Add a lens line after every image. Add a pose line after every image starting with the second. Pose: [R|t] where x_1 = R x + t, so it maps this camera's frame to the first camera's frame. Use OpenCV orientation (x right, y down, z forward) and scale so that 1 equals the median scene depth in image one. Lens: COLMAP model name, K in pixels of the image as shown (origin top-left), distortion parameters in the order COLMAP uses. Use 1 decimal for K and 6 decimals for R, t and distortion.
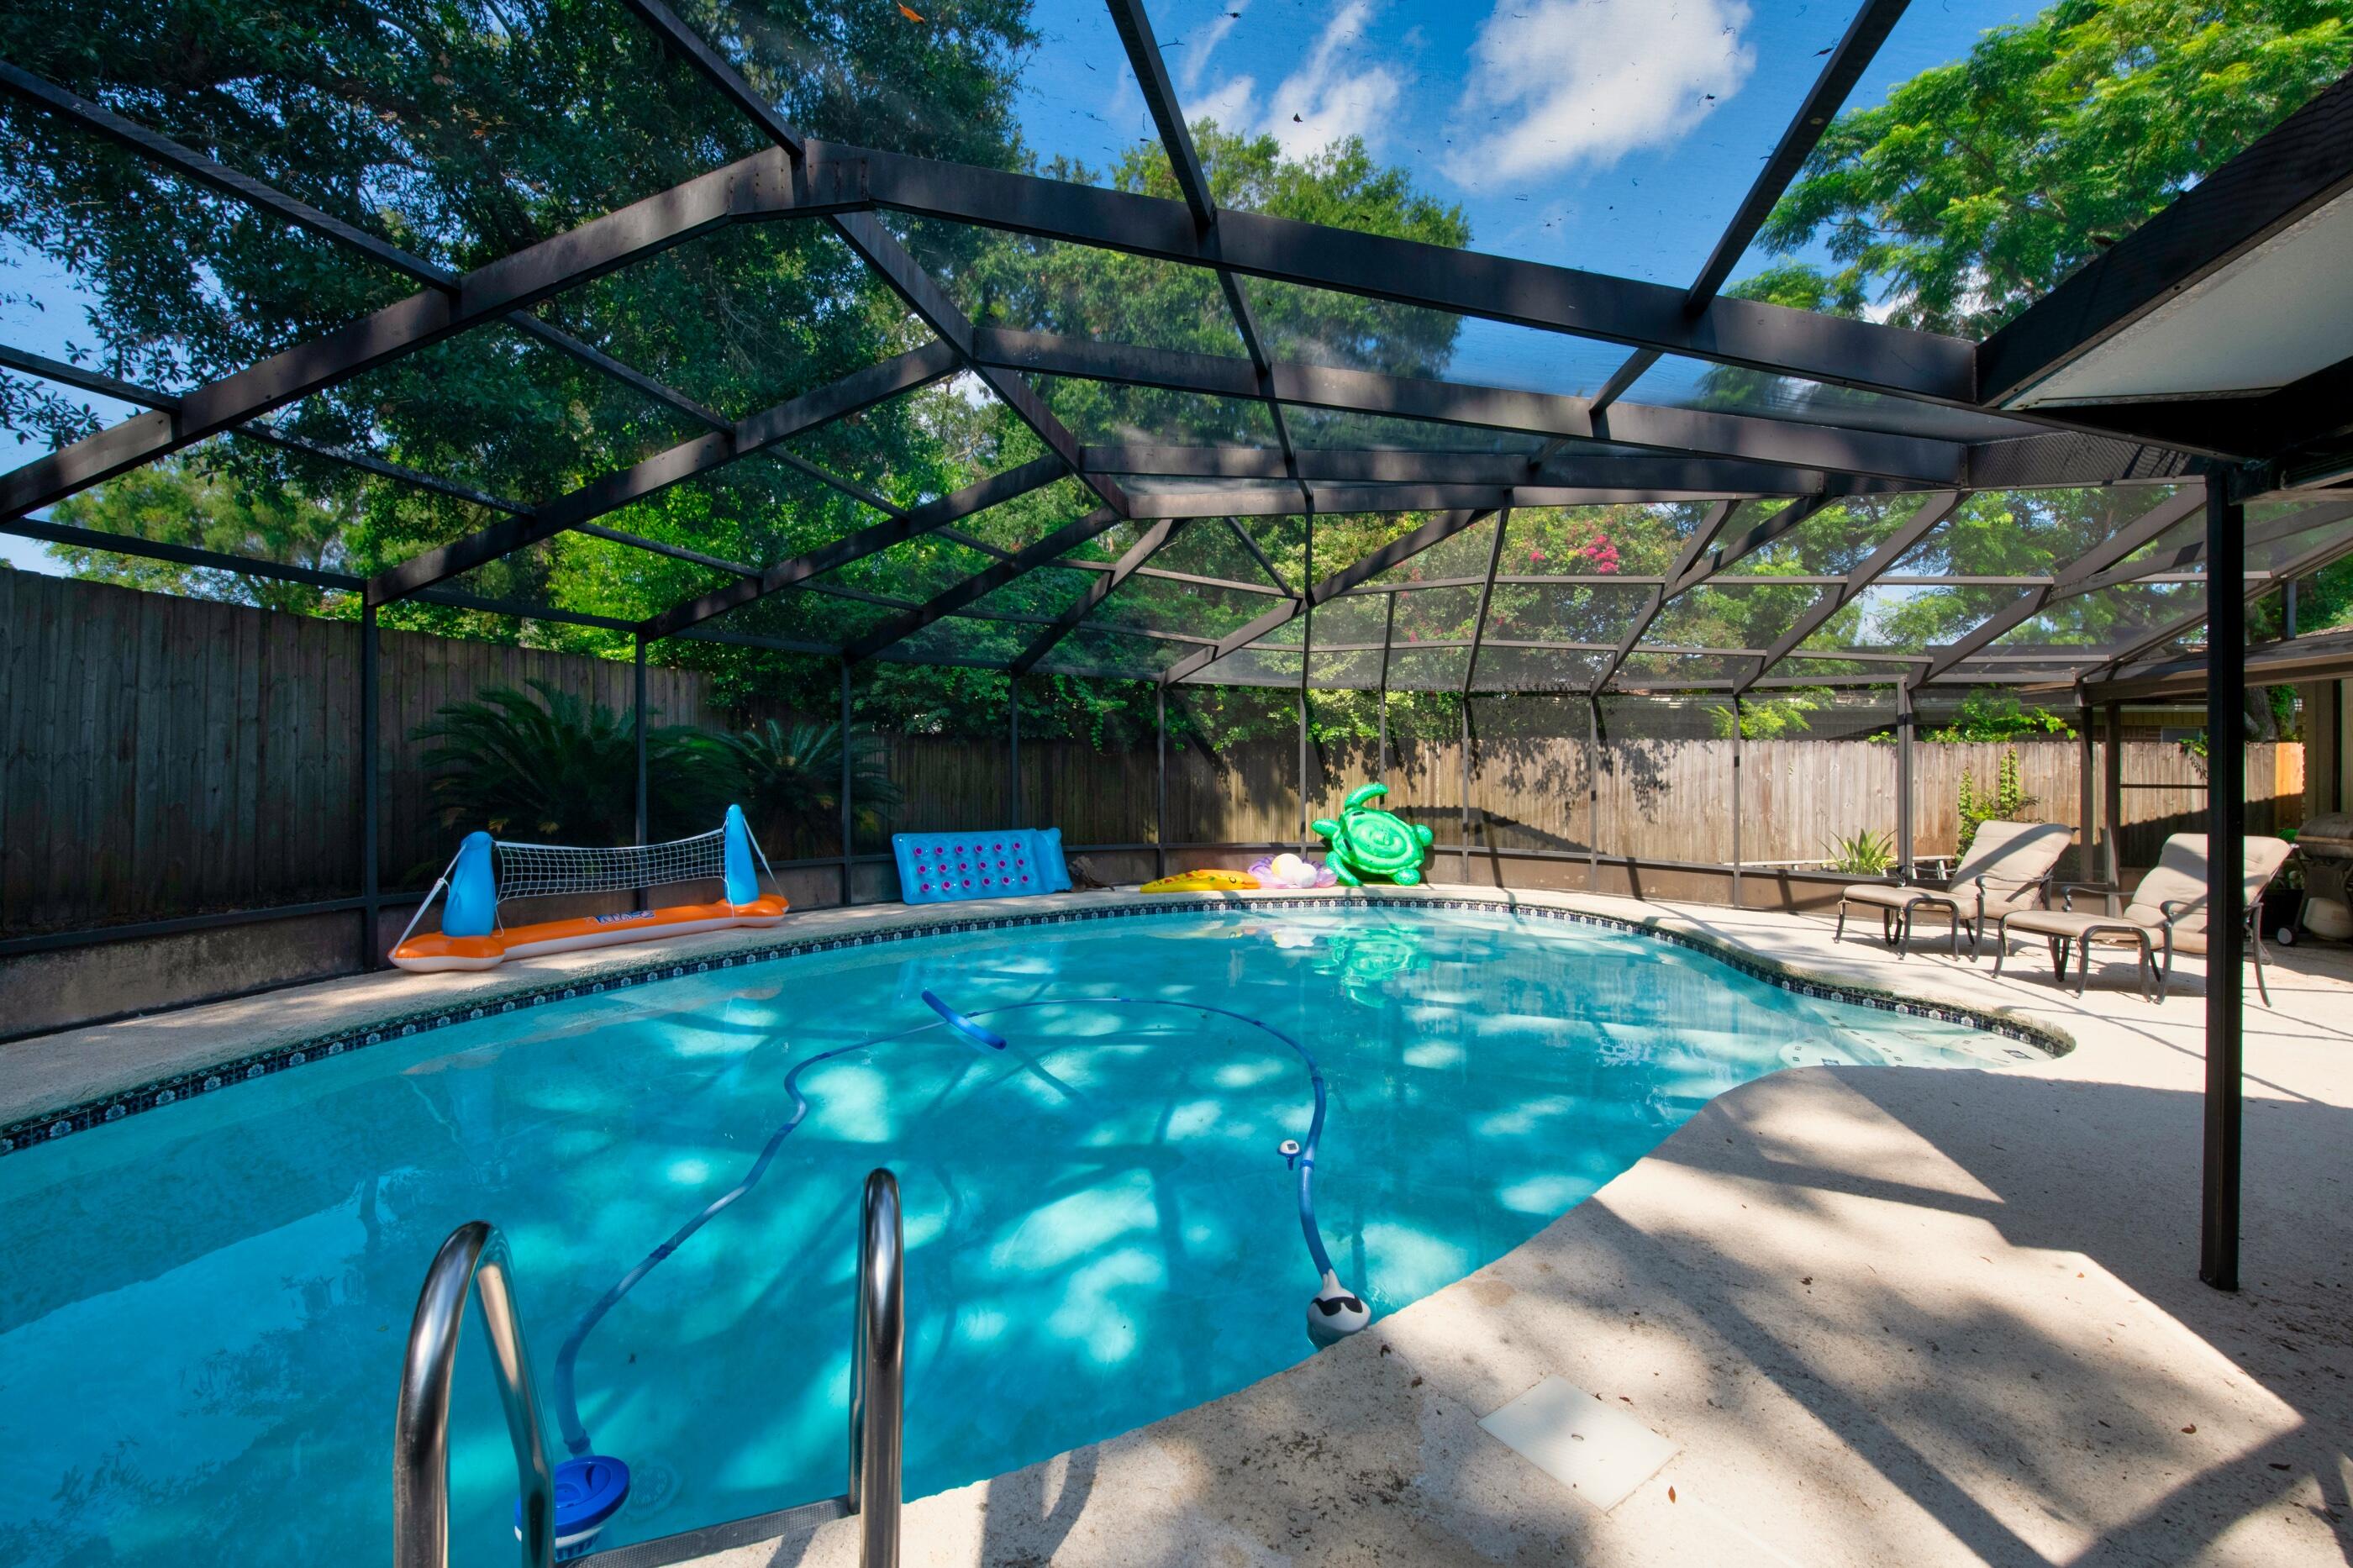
lens RADIAL K [[966.1, 0, 1228.5], [0, 966.1, 758.0], [0, 0, 1]] dist [-0.010349, -0.000776]
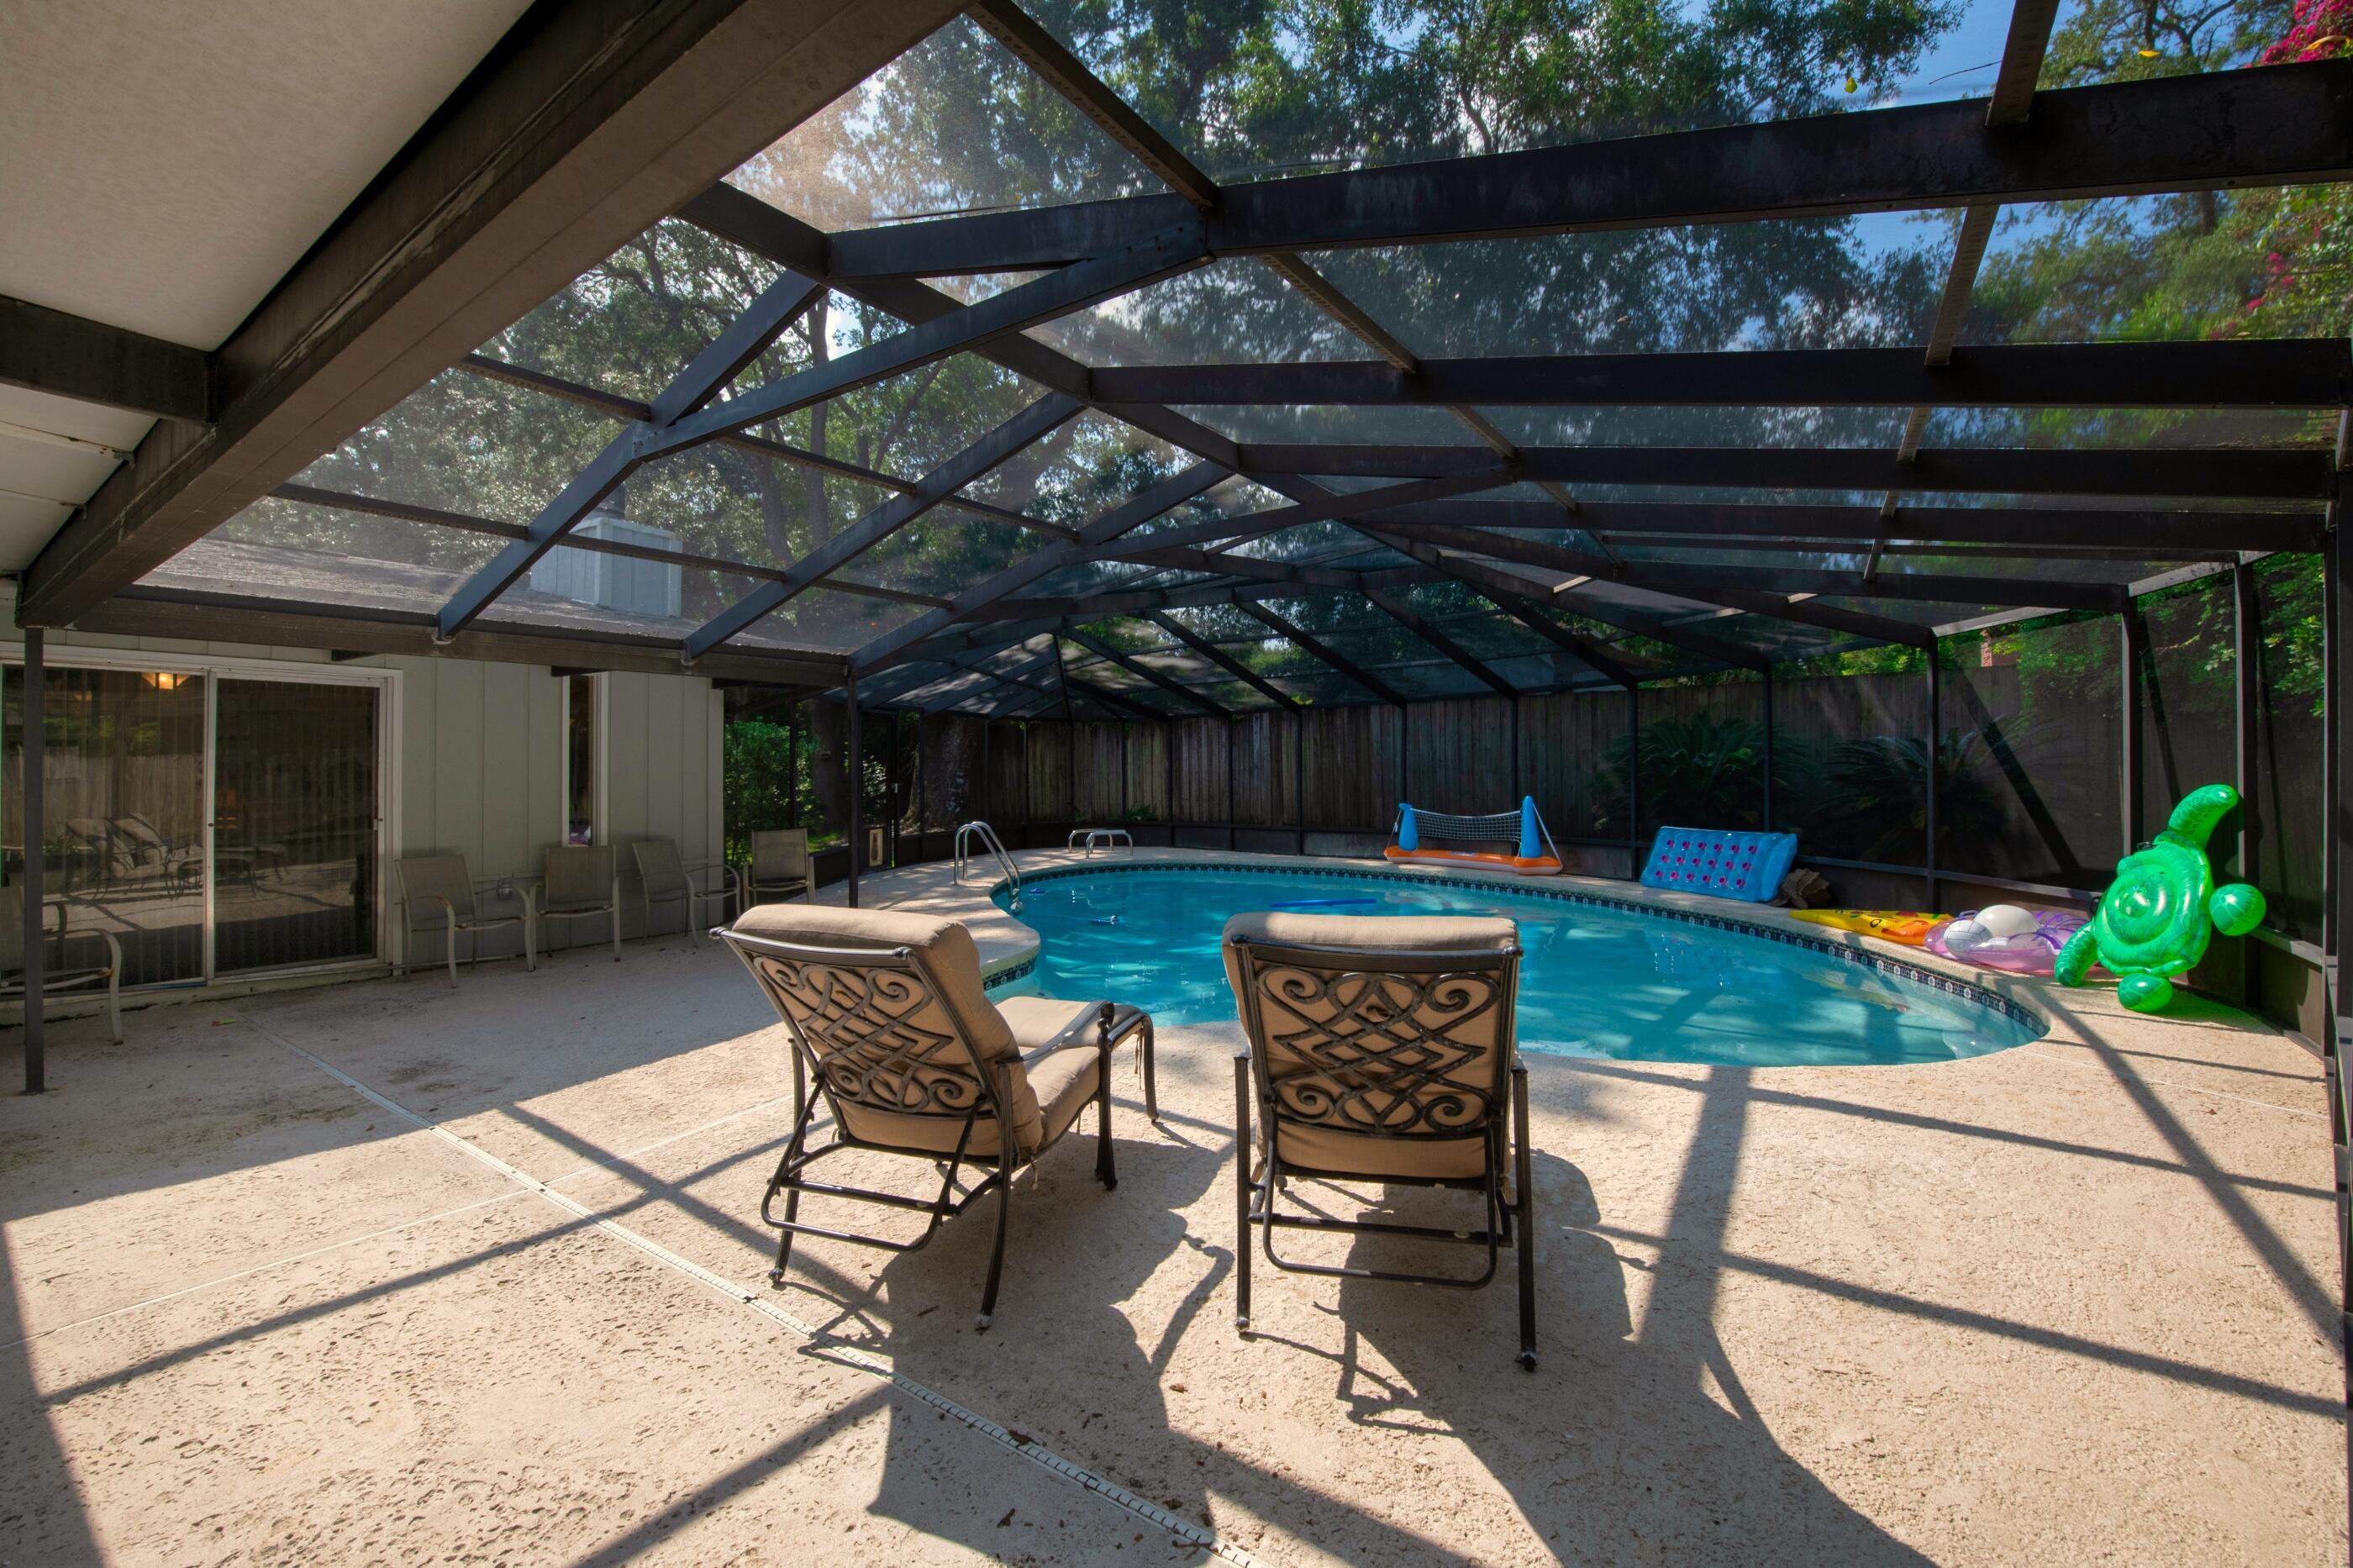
lens RADIAL K [[966.1, 0, 1160.6], [0, 966.1, 778.3], [0, 0, 1]] dist [-0.010349, -0.000776]
pose [[-0.435700, -0.019695, -0.899877, 0.897254], [-0.005697, 0.999801, -0.019124, 0.043427], [0.900074, -0.003205, -0.435725, 0.906551]]
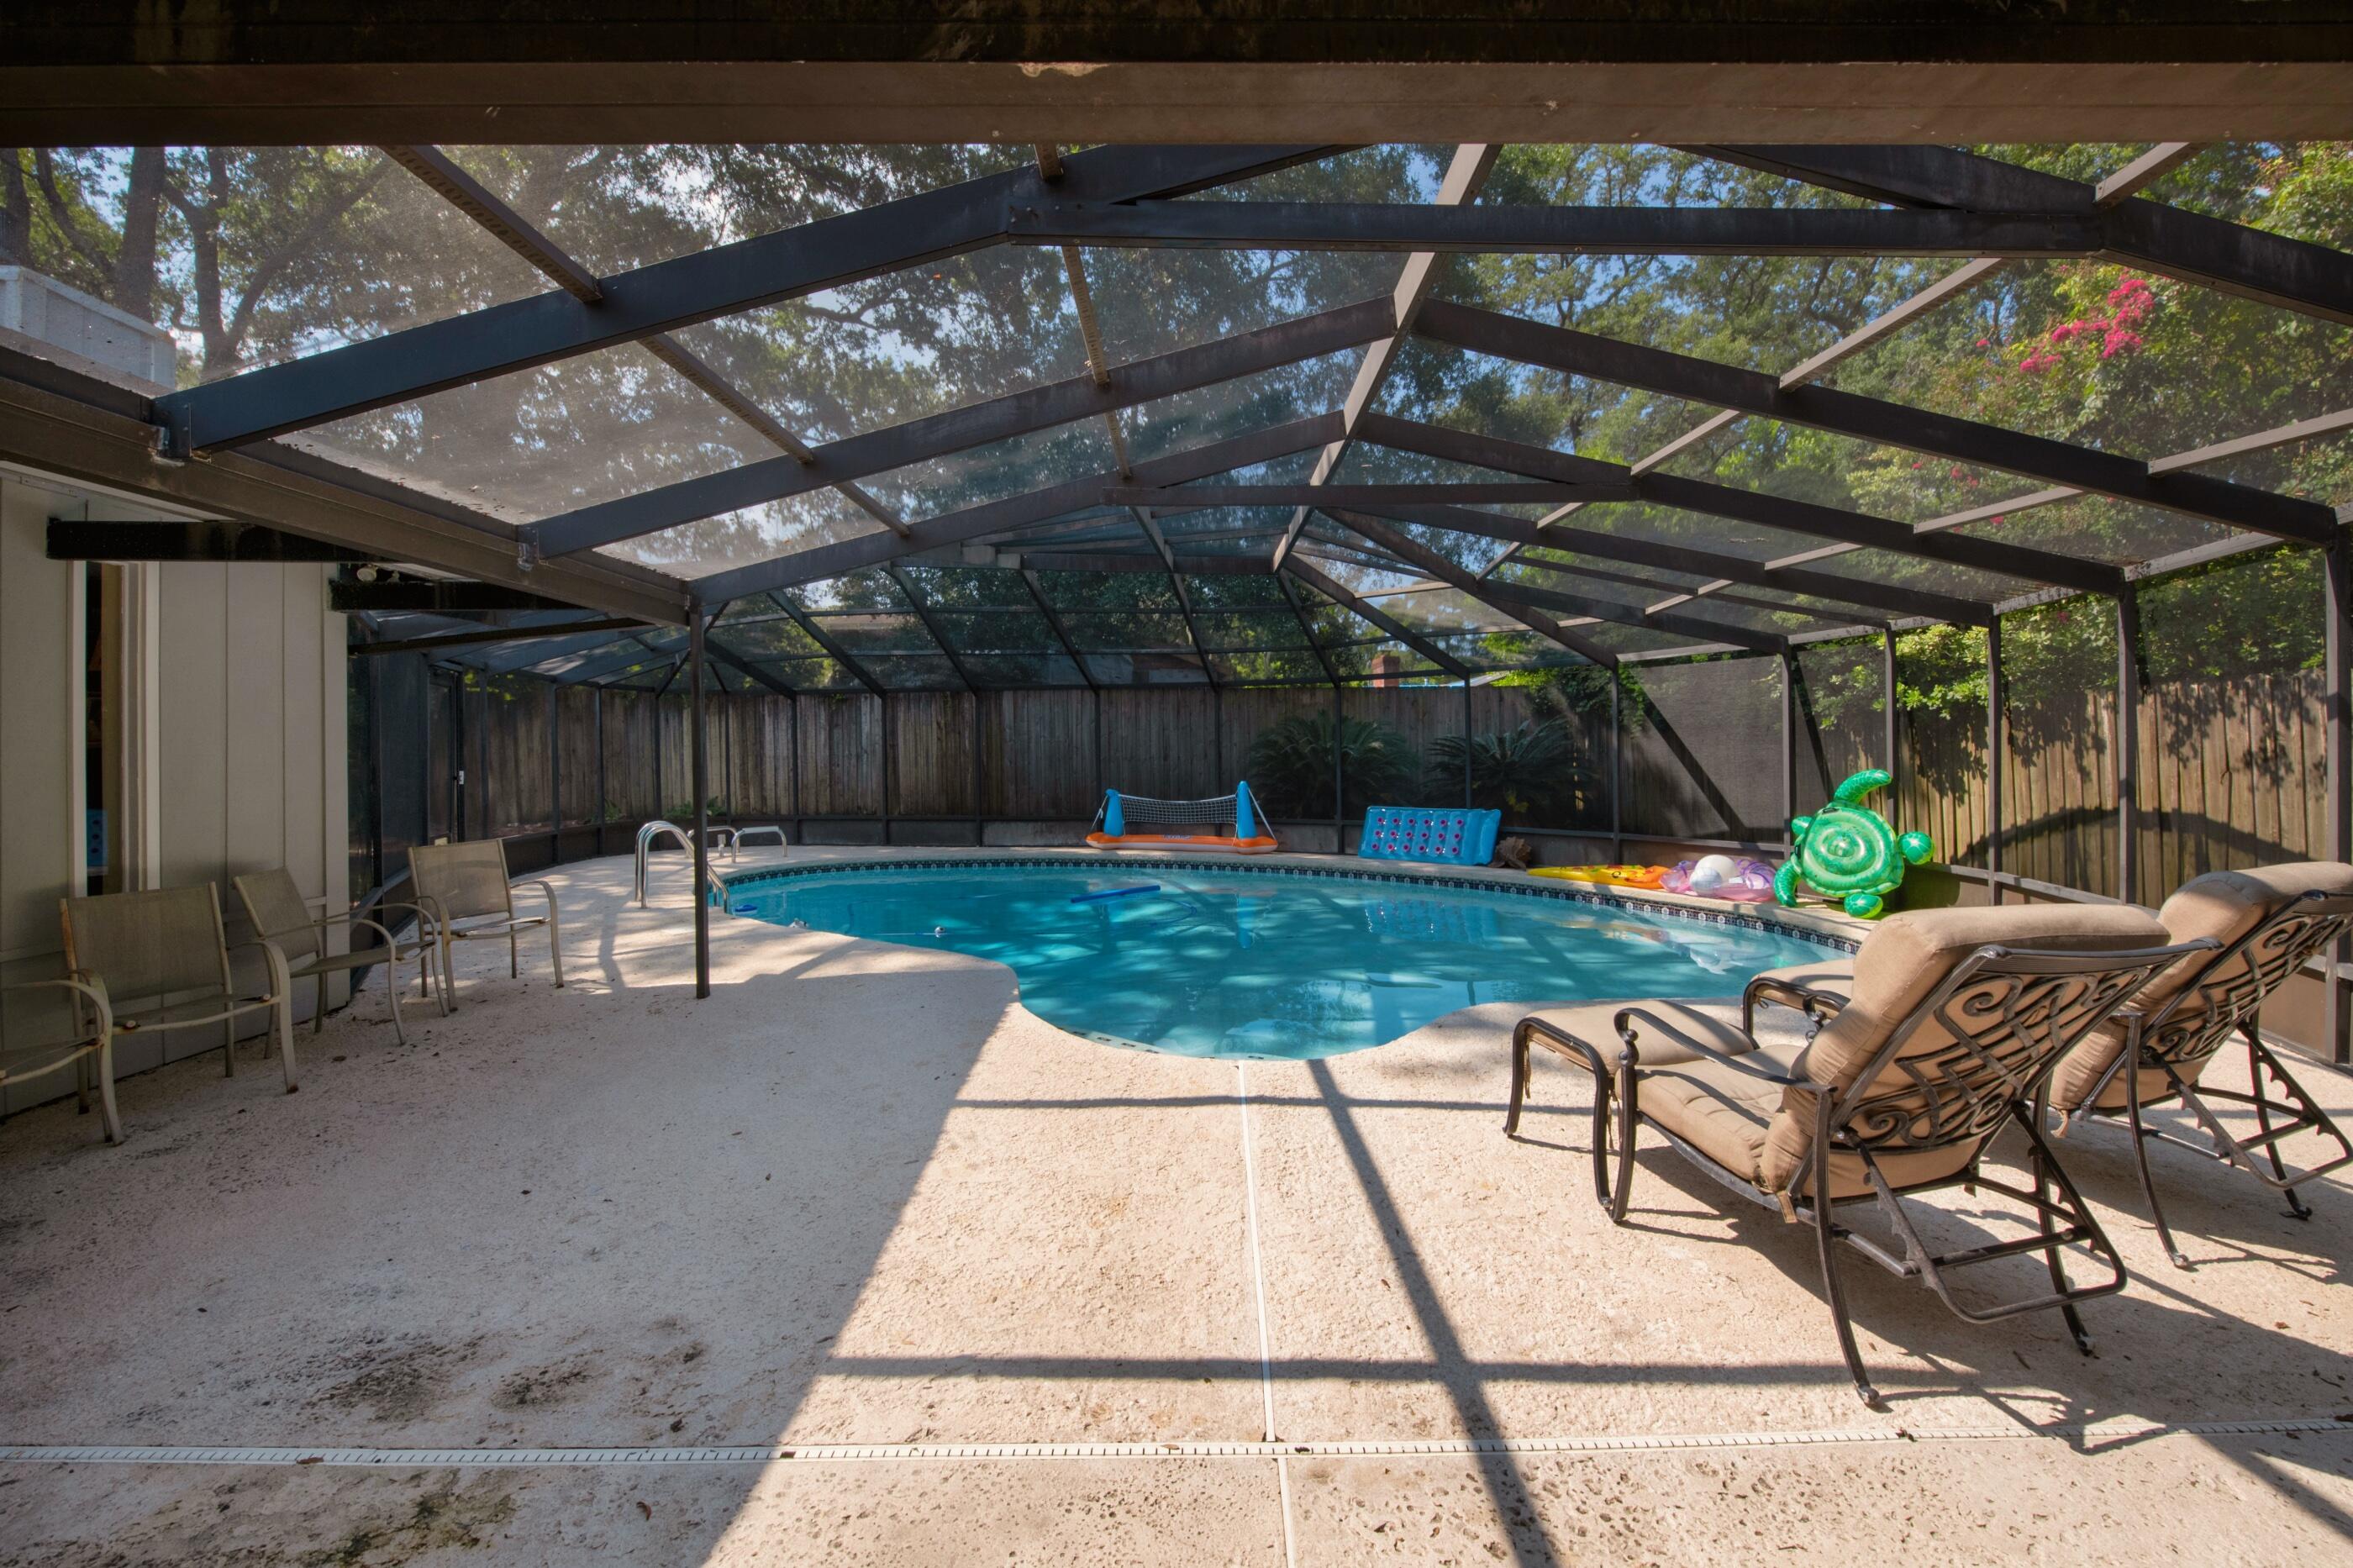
lens RADIAL K [[966.1, 0, 1179.6], [0, 966.1, 764.4], [0, 0, 1]] dist [-0.010349, -0.000776]
pose [[0.168053, -0.019759, -0.985580, 0.882808], [0.006111, 0.999801, -0.019003, 0.042015], [0.985759, -0.002829, 0.168141, 0.484955]]
